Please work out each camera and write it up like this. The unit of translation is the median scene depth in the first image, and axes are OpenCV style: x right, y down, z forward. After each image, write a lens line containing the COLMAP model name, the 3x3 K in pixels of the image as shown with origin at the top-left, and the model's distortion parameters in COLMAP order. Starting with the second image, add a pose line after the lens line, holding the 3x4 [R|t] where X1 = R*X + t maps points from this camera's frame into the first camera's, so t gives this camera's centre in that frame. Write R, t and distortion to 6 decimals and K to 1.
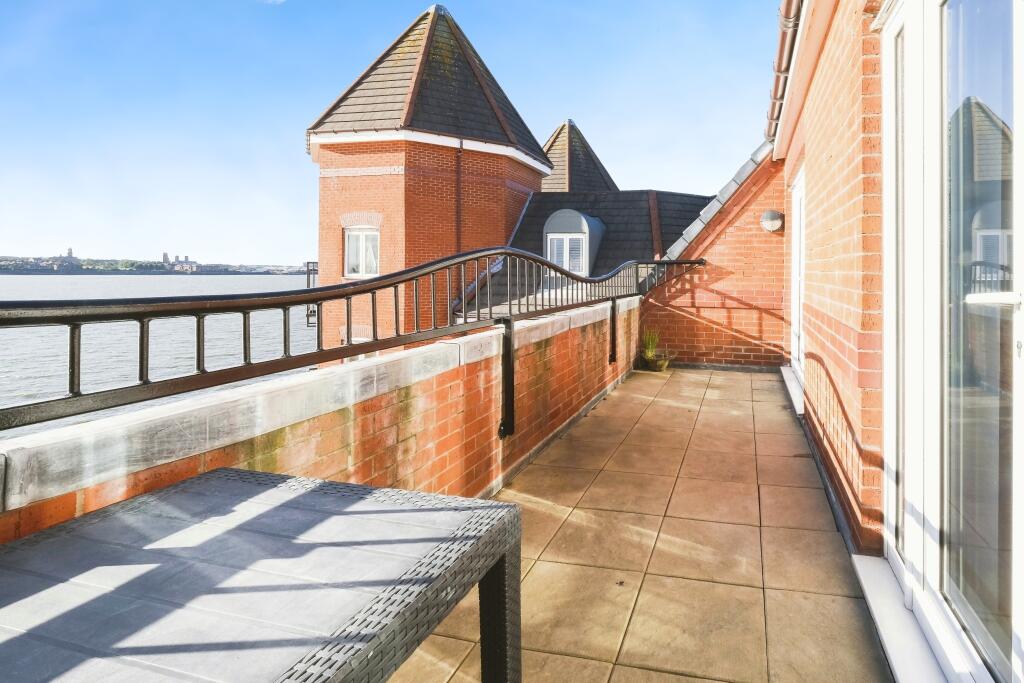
lens RADIAL K [[757.0, 0, 512.0], [0, 757.0, 341.5], [0, 0, 1]] dist [-0.000253, -0.000241]
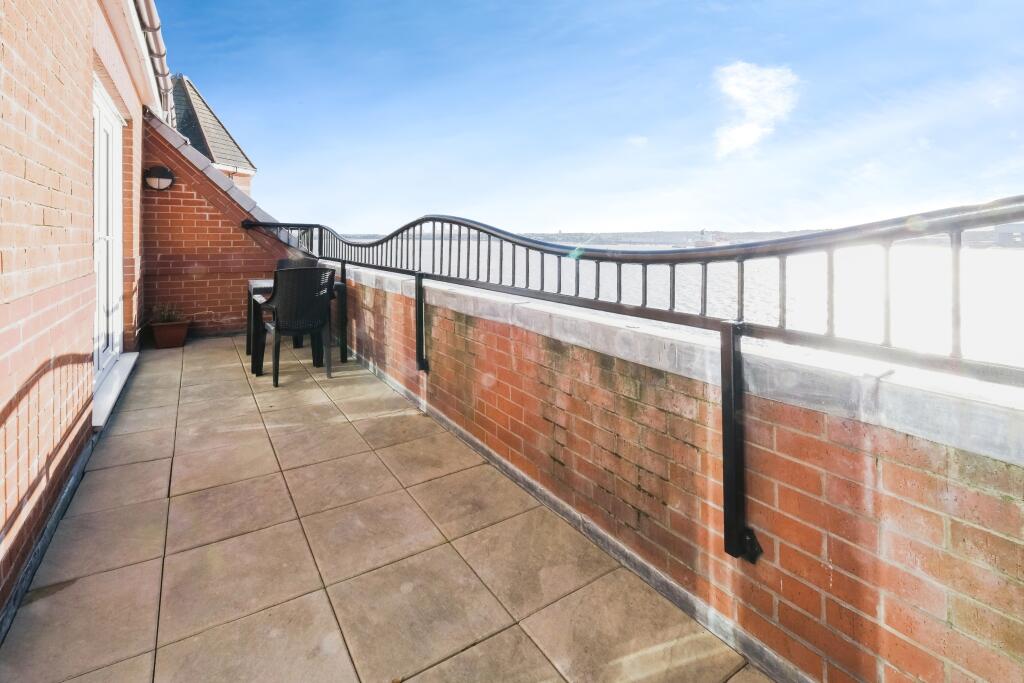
lens RADIAL K [[472.5, 0, 512.0], [0, 472.5, 341.5], [0, 0, 1]] dist [0.000057, 0.000025]
pose [[-0.638523, 0.158868, -0.753027, 0.392543], [-0.087511, 0.957128, 0.276132, -0.116040], [0.764611, 0.242215, -0.597245, 1.356592]]
